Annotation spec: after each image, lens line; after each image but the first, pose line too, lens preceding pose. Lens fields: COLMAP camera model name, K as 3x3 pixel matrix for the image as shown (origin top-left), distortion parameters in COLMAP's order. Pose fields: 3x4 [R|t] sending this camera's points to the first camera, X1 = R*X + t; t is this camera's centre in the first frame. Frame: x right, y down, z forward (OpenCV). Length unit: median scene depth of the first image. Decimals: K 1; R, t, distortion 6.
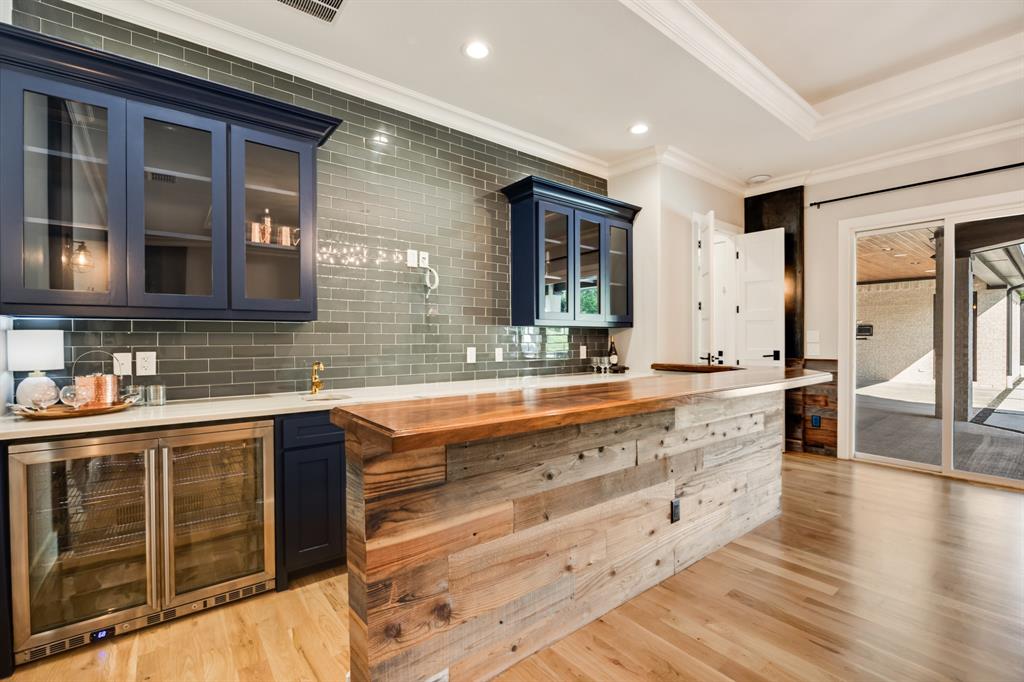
lens RADIAL K [[446.1, 0, 509.5], [0, 446.1, 343.2], [0, 0, 1]] dist [-0.017031, -0.000019]
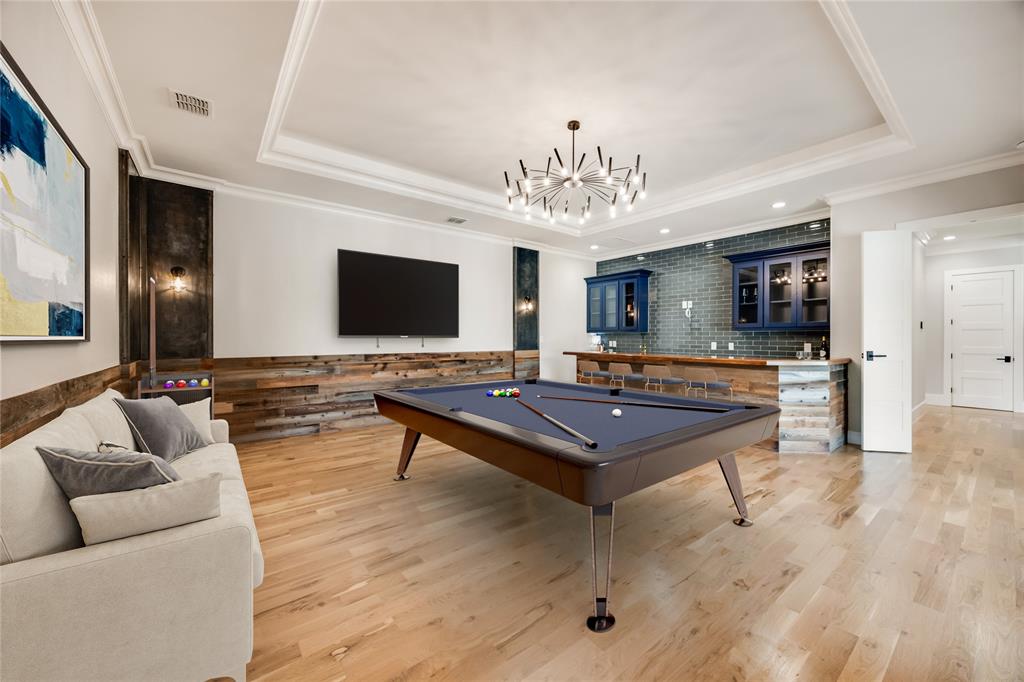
lens RADIAL K [[393.3, 0, 514.3], [0, 393.3, 338.4], [0, 0, 1]] dist [0.000304, 0.000294]
pose [[-0.009631, 0.007872, -0.999923, 1.903988], [-0.006286, 0.999949, 0.007933, -0.018514], [0.999934, 0.006362, -0.009581, 0.089506]]
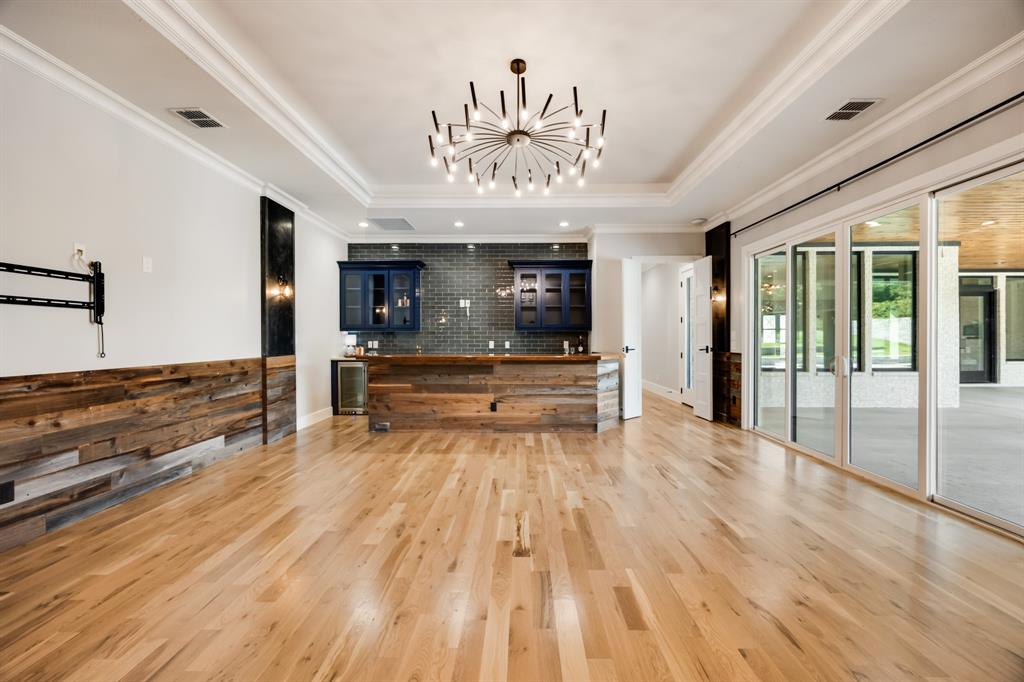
lens RADIAL K [[393.3, 0, 518.3], [0, 393.3, 338.6], [0, 0, 1]] dist [0.000304, 0.000294]
pose [[0.775281, 0.005477, -0.631592, 1.328596], [-0.005141, 0.999984, 0.002362, -0.008944], [0.631595, 0.001415, 0.775297, -0.442715]]
